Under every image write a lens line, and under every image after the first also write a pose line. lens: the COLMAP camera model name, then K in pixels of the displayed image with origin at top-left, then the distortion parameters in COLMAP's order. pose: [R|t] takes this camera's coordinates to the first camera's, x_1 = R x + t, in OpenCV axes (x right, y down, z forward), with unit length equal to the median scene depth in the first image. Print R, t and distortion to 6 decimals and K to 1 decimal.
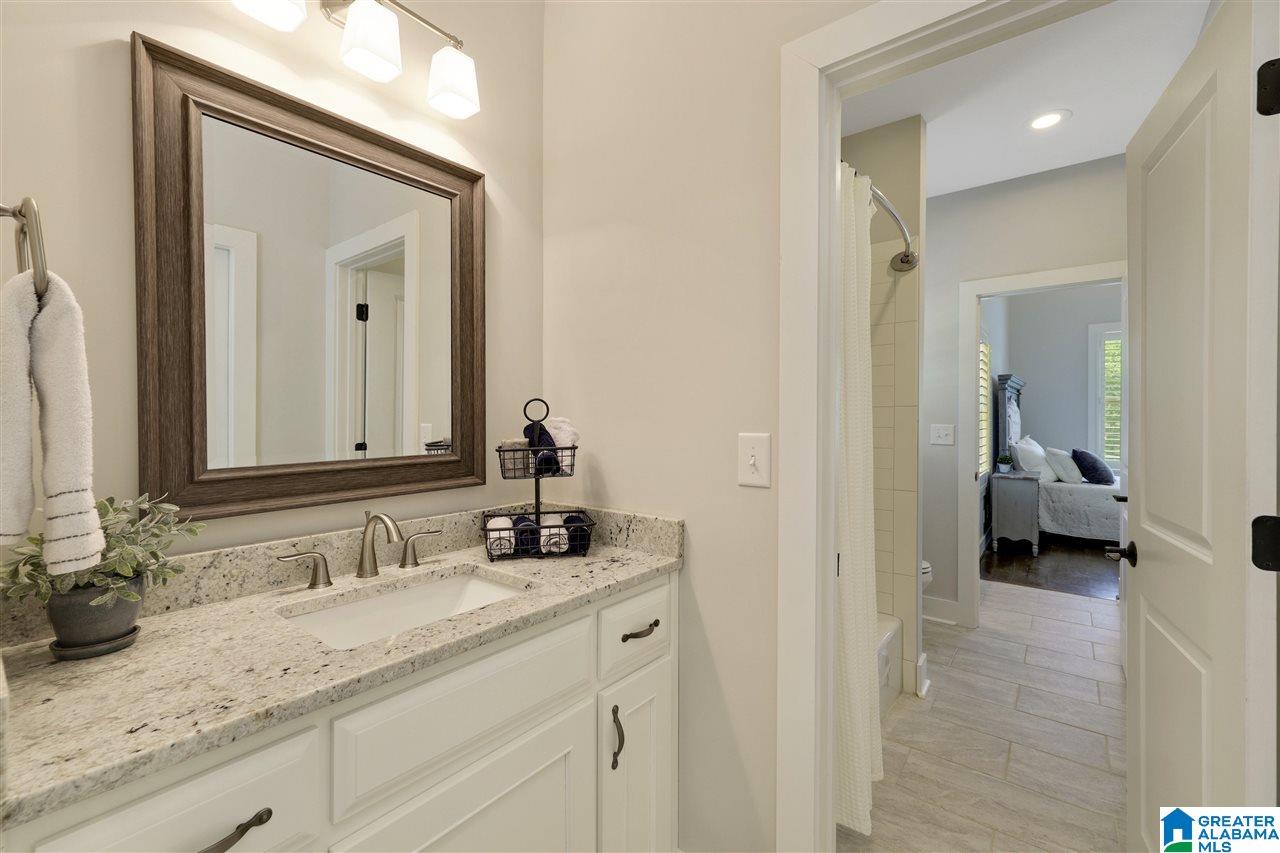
lens RADIAL K [[541.4, 0, 639.3], [0, 541.4, 421.1], [0, 0, 1]] dist [0.003140, -0.002204]
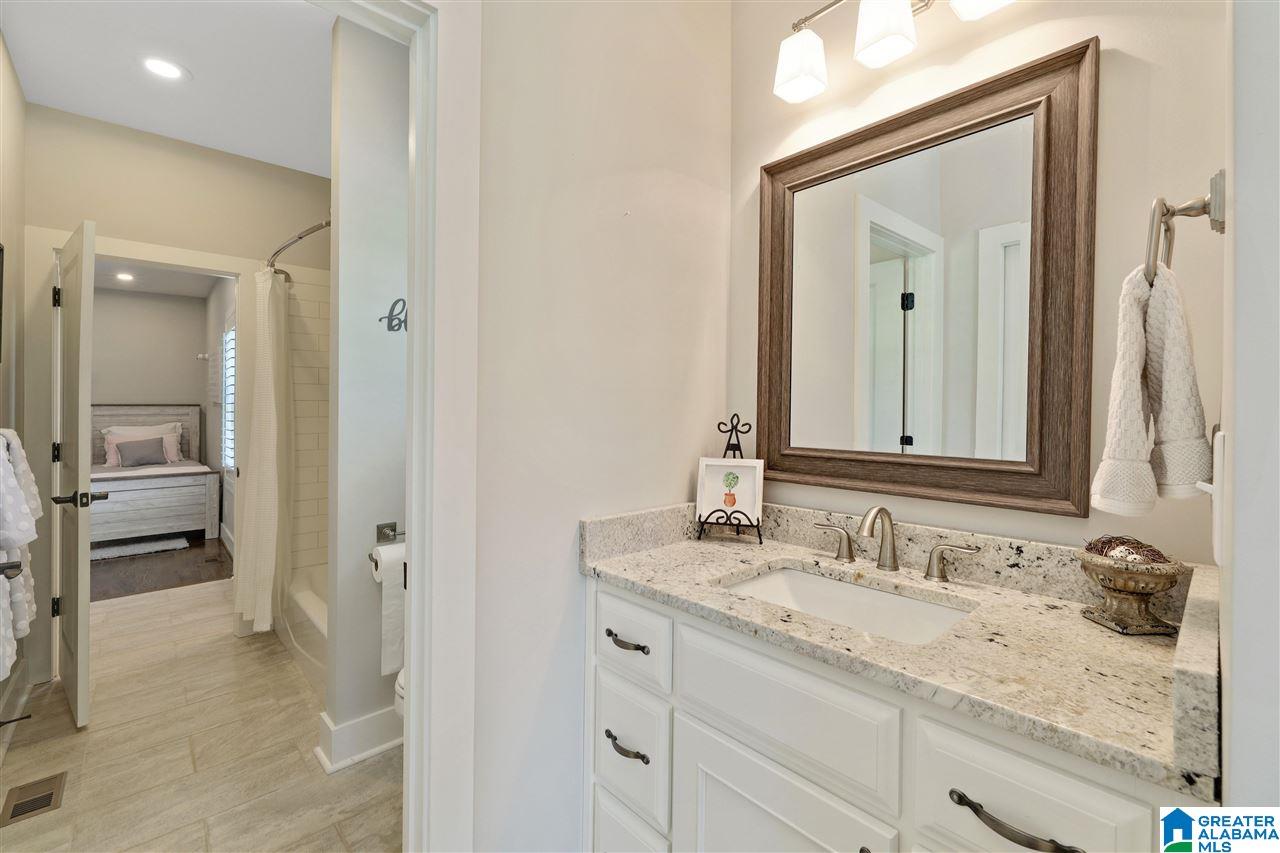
lens RADIAL K [[541.4, 0, 640.6], [0, 541.4, 421.2], [0, 0, 1]] dist [0.003140, -0.002204]
pose [[-0.156270, 0.021762, -0.987475, 0.569939], [-0.013465, 0.999617, 0.024161, -0.006512], [0.987623, 0.017072, -0.155917, 0.733649]]
